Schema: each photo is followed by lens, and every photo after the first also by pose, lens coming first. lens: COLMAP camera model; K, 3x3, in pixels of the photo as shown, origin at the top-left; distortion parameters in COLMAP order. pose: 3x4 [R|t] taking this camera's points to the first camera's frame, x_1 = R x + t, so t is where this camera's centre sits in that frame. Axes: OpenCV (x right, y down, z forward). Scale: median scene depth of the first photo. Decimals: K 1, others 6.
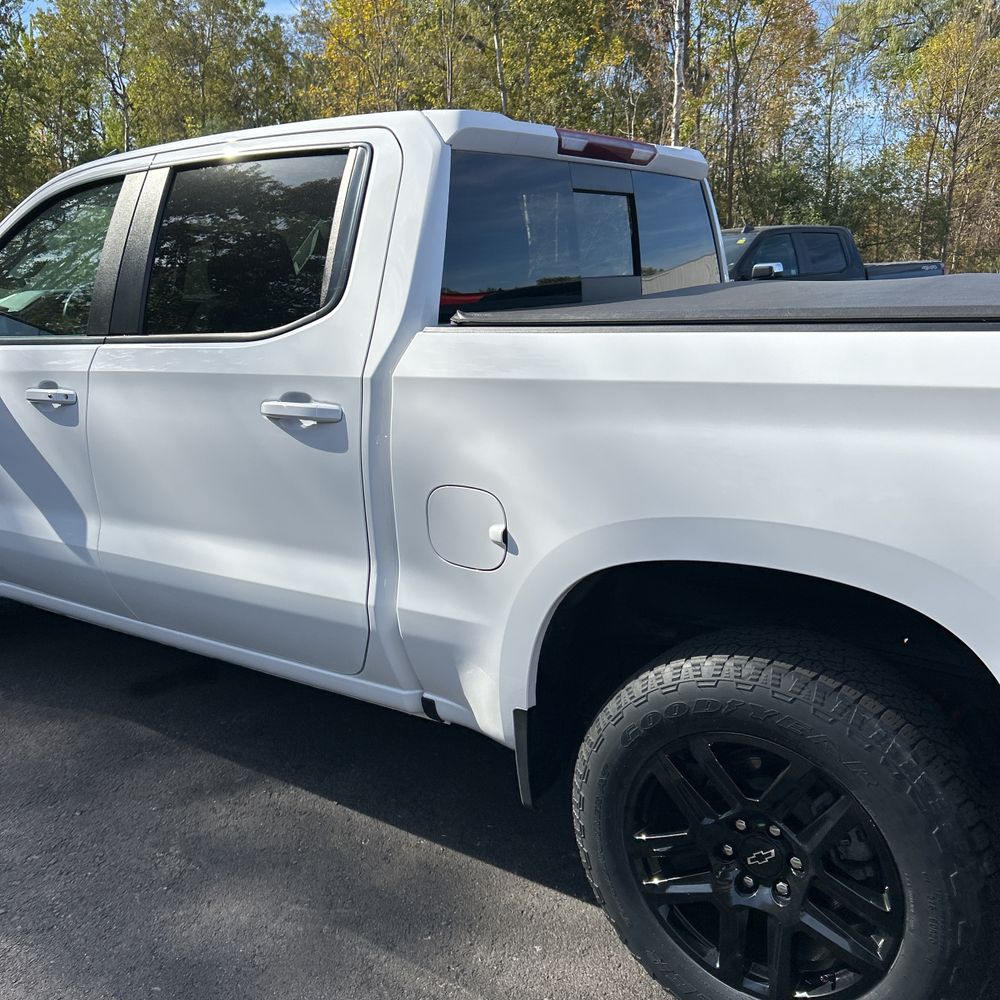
lens RADIAL K [[1017.0, 0, 478.3], [0, 1017.0, 502.0], [0, 0, 1]] dist [0.012590, -0.005267]
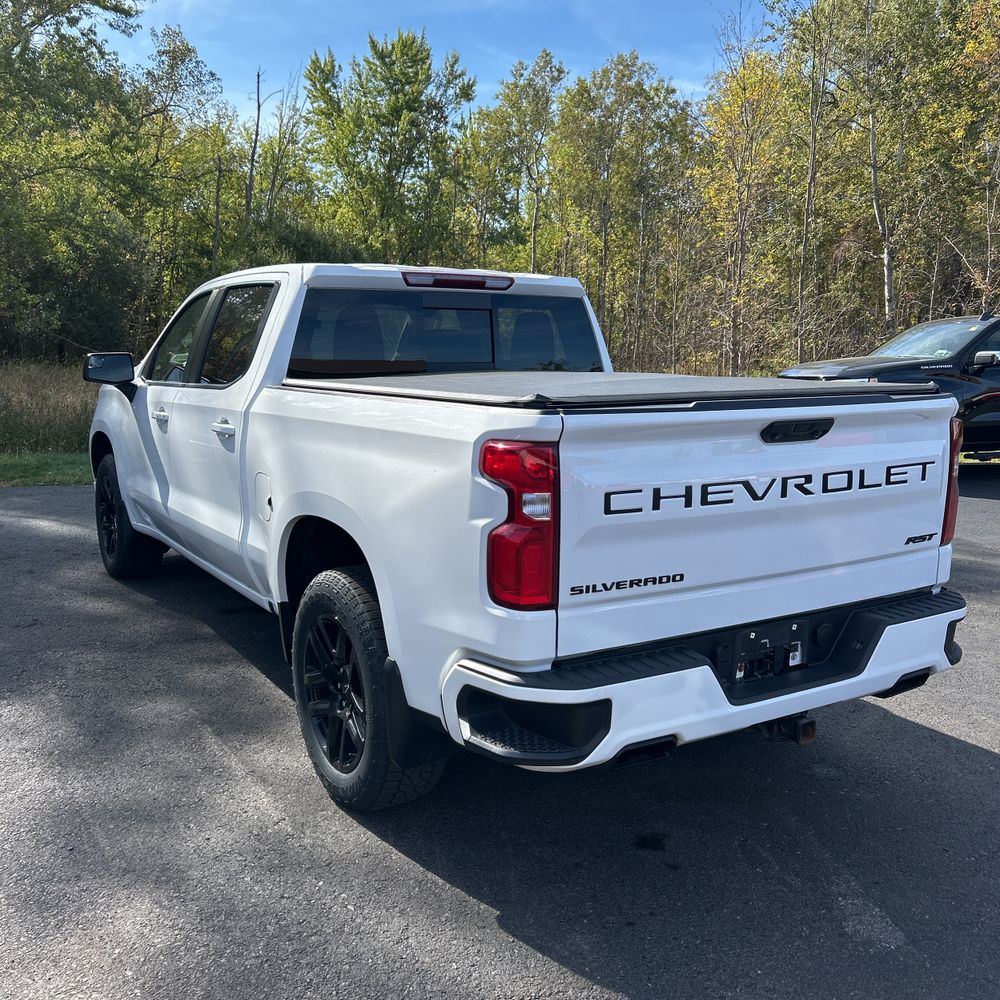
lens RADIAL K [[1005.6, 0, 483.8], [0, 1005.6, 501.2], [0, 0, 1]] dist [0.131379, -0.350554]
pose [[0.920512, 0.095254, -0.378925, 1.096893], [-0.118448, 0.992221, -0.038318, 0.058912], [0.372327, 0.080155, 0.924634, -0.547256]]
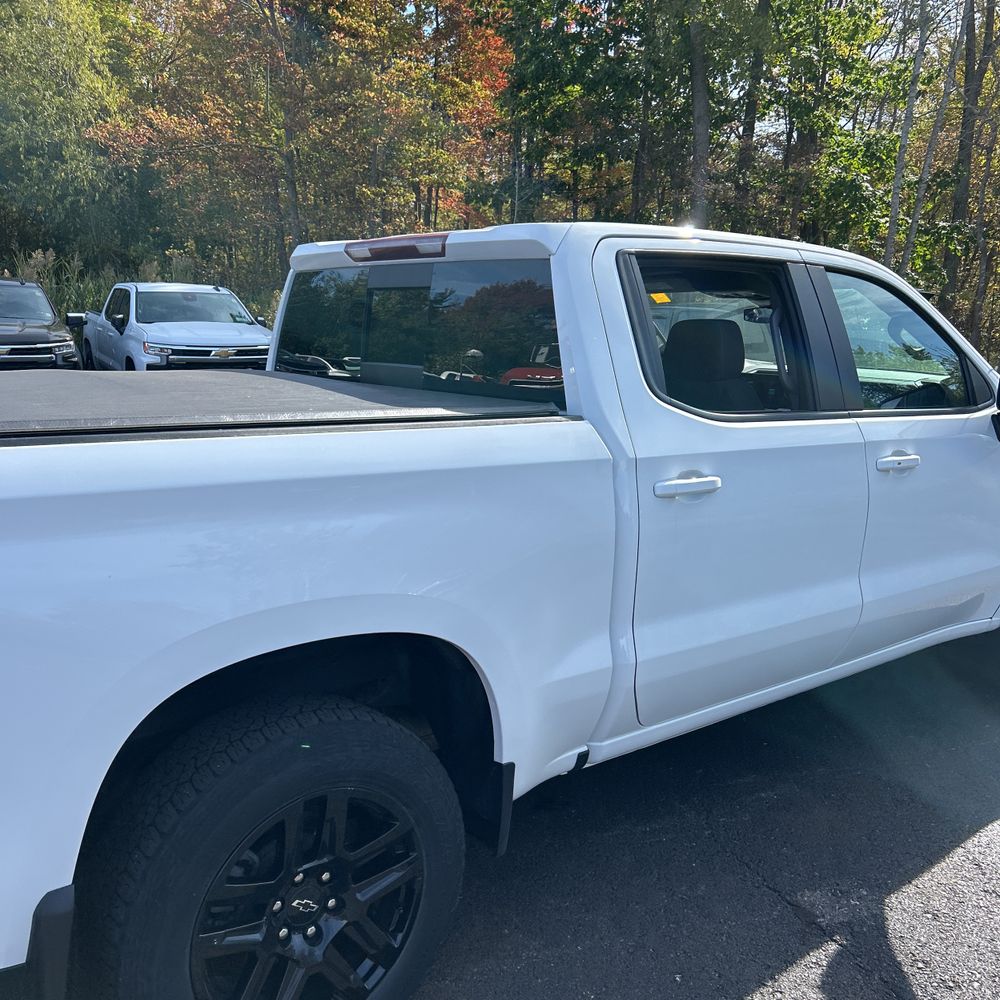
lens RADIAL K [[1002.1, 0, 499.2], [0, 1002.1, 505.6], [0, 0, 1]] dist [0.043187, 0.003932]
pose [[-0.263028, 0.196274, -0.944613, 1.637789], [-0.228348, 0.938605, 0.258609, -0.551972], [0.937376, 0.283722, -0.202060, 1.966706]]
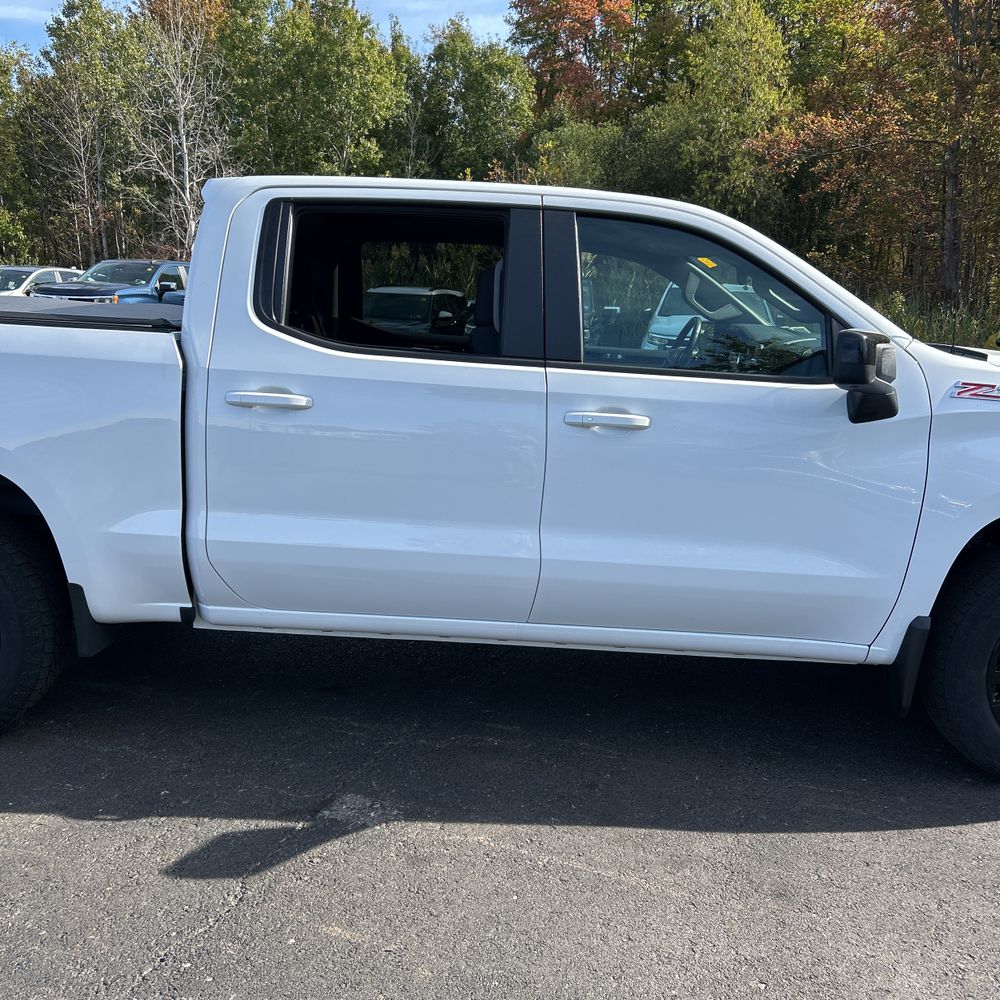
lens RADIAL K [[1020.8, 0, 492.0], [0, 1020.8, 510.6], [0, 0, 1]] dist [0.054129, -0.070963]
pose [[-0.814406, 0.103874, -0.570922, 0.963618], [-0.153151, 0.910492, 0.384121, -0.782494], [0.559720, 0.400268, -0.725602, 3.283879]]
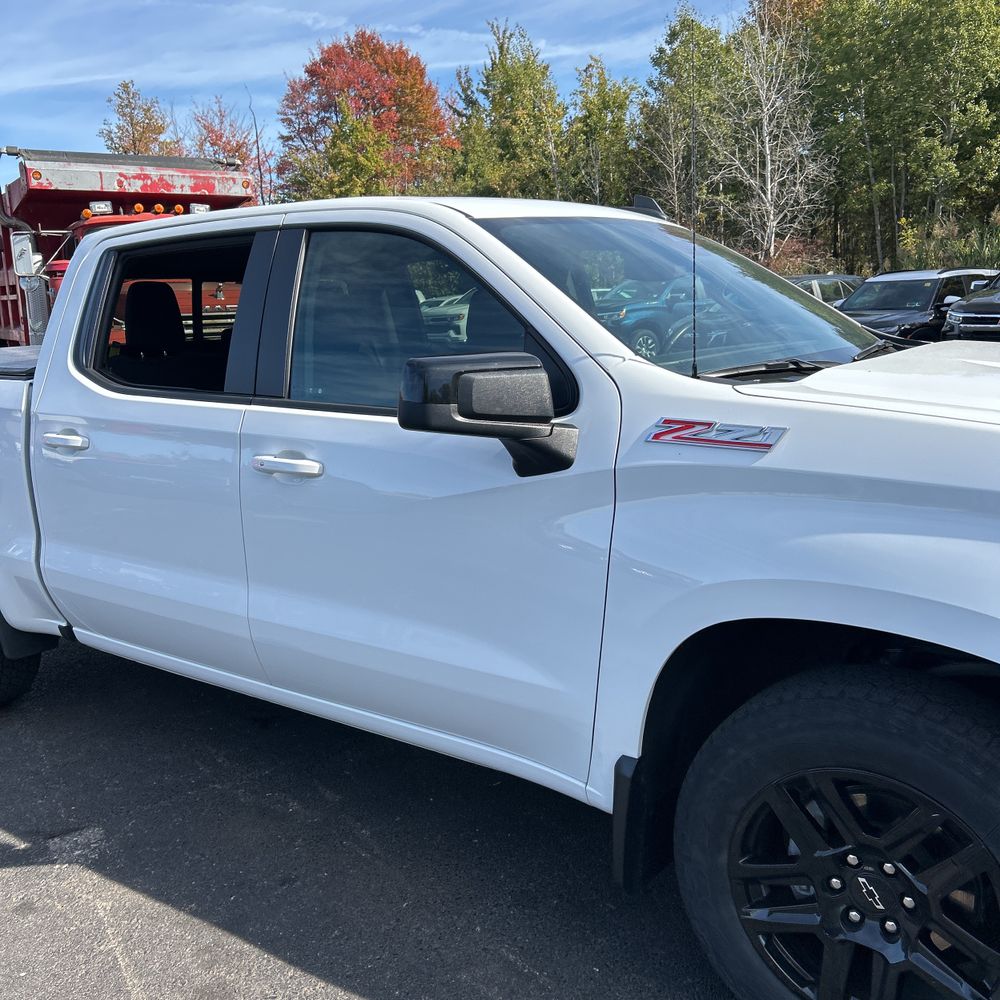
lens RADIAL K [[1011.1, 0, 462.7], [0, 1011.1, 509.9], [0, 0, 1]] dist [0.016697, 0.004968]
pose [[-0.997855, 0.063503, 0.015880, -0.302630], [0.064355, 0.907371, 0.415374, -0.824227], [0.011968, 0.415505, -0.909512, 3.438358]]
